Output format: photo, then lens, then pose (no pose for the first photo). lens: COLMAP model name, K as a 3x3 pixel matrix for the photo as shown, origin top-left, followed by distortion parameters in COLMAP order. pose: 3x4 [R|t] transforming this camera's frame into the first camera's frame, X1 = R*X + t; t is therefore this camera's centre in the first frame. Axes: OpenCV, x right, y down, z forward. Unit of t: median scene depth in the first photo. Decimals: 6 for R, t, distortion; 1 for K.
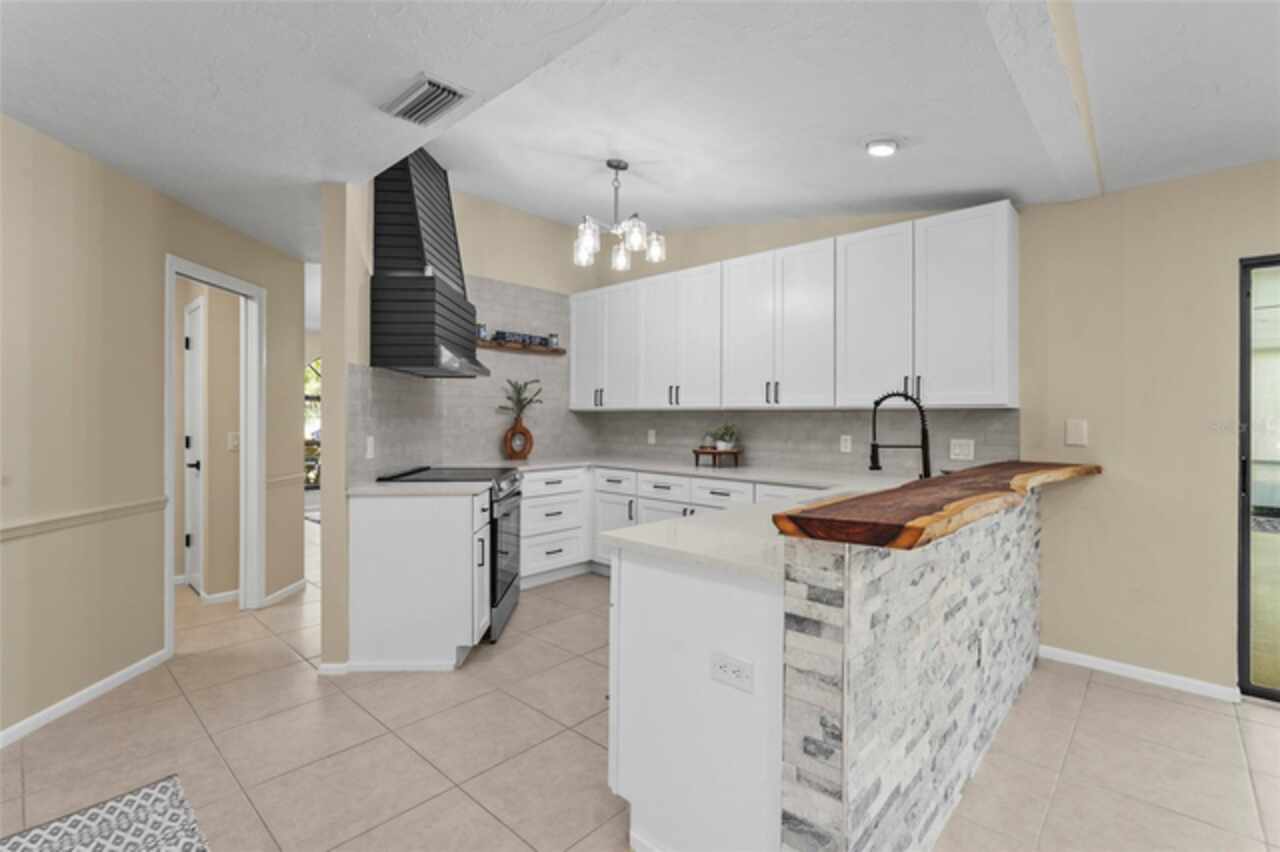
lens RADIAL K [[576.7, 0, 645.4], [0, 576.7, 423.2], [0, 0, 1]] dist [-0.000325, 0.000864]
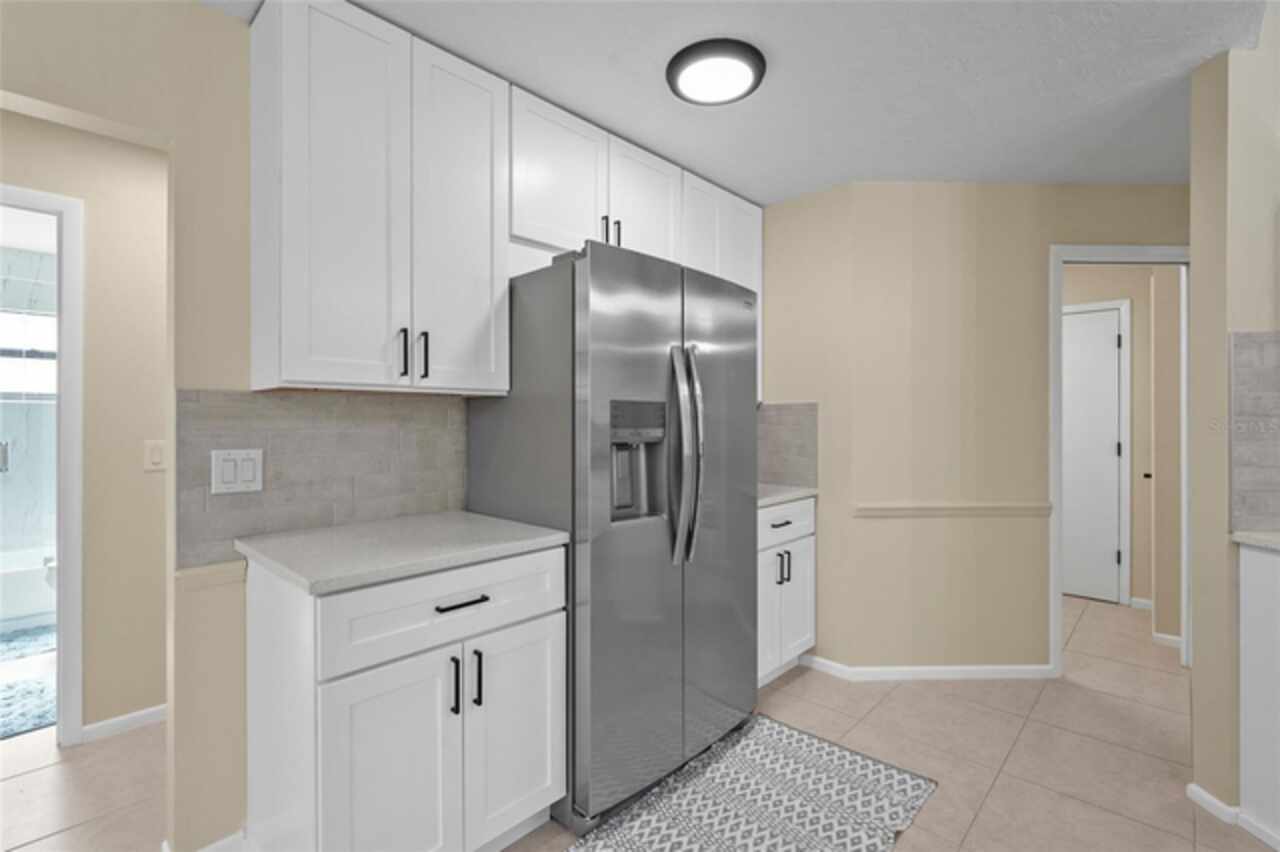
lens RADIAL K [[576.7, 0, 636.3], [0, 576.7, 417.6], [0, 0, 1]] dist [-0.000325, 0.000864]
pose [[-0.027825, -0.004994, -0.999600, 0.118158], [-0.008983, 0.999948, -0.004745, -0.001728], [0.999572, 0.008847, -0.027868, 0.327744]]
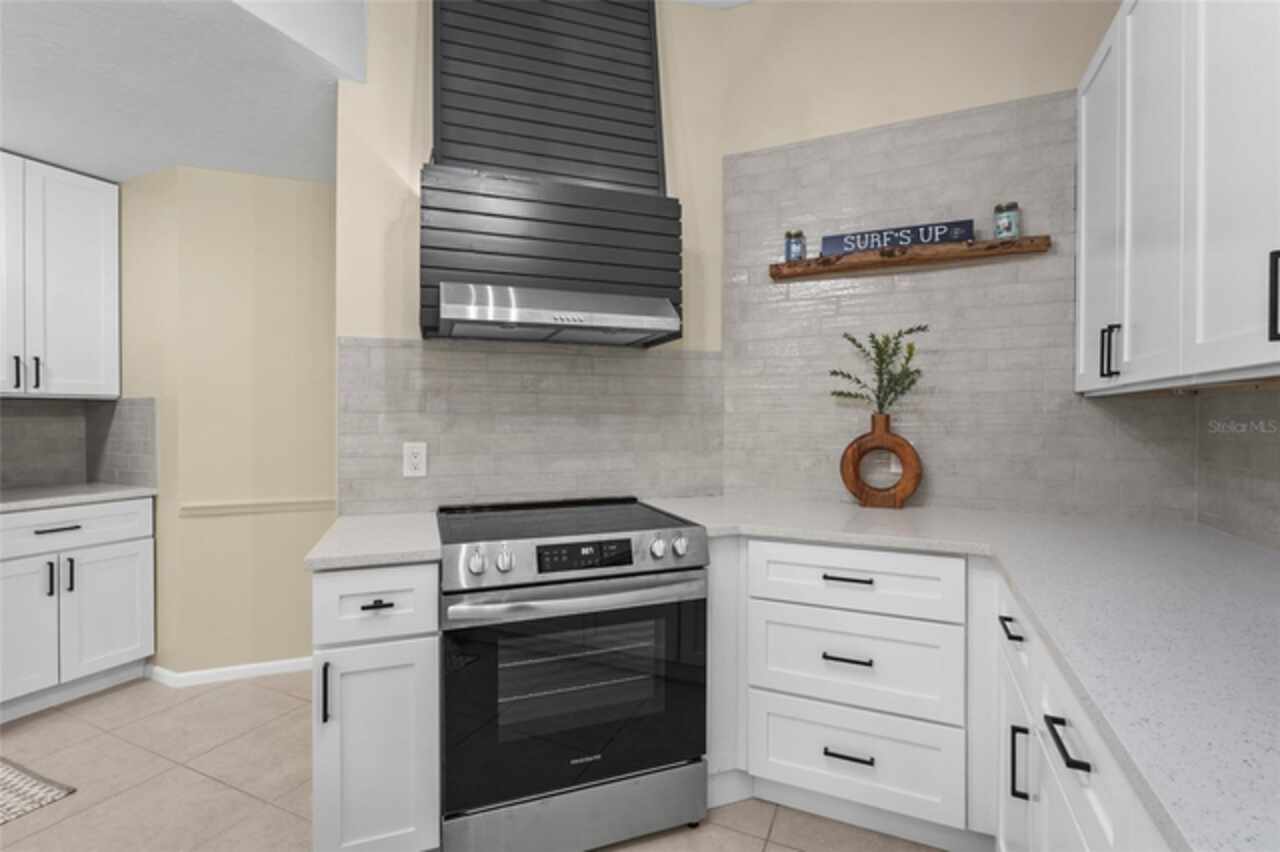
lens RADIAL K [[576.7, 0, 637.8], [0, 576.7, 419.0], [0, 0, 1]] dist [-0.000325, 0.000864]
pose [[0.300290, 0.002074, -0.953846, 0.234947], [-0.009279, 0.999957, -0.000747, -0.006127], [0.953803, 0.009076, 0.300296, 1.020311]]
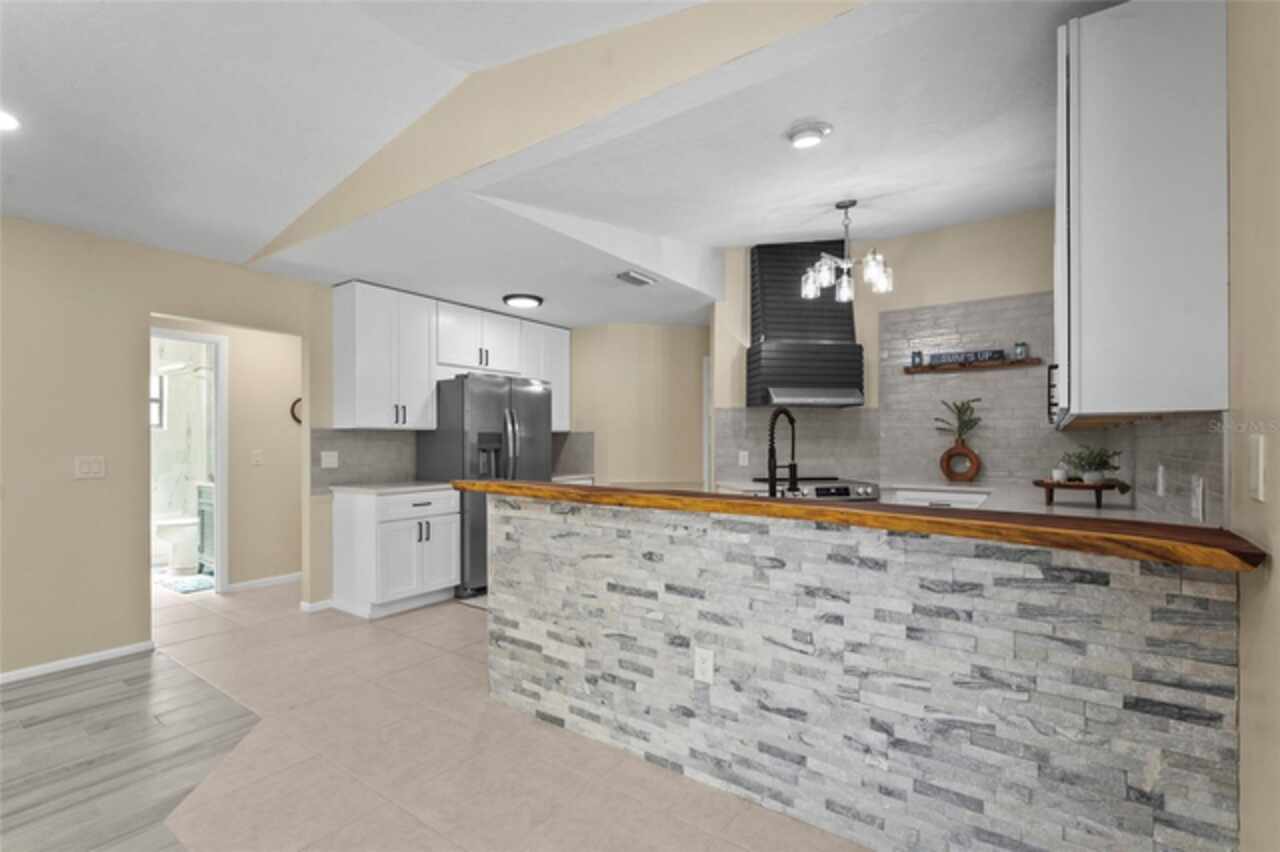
lens RADIAL K [[576.7, 0, 633.9], [0, 576.7, 439.1], [0, 0, 1]] dist [-0.000325, 0.000864]
pose [[0.112618, -0.004379, -0.993629, 1.033326], [-0.007494, 0.999958, -0.005256, 0.000538], [0.993610, 0.008038, 0.112581, 0.510799]]
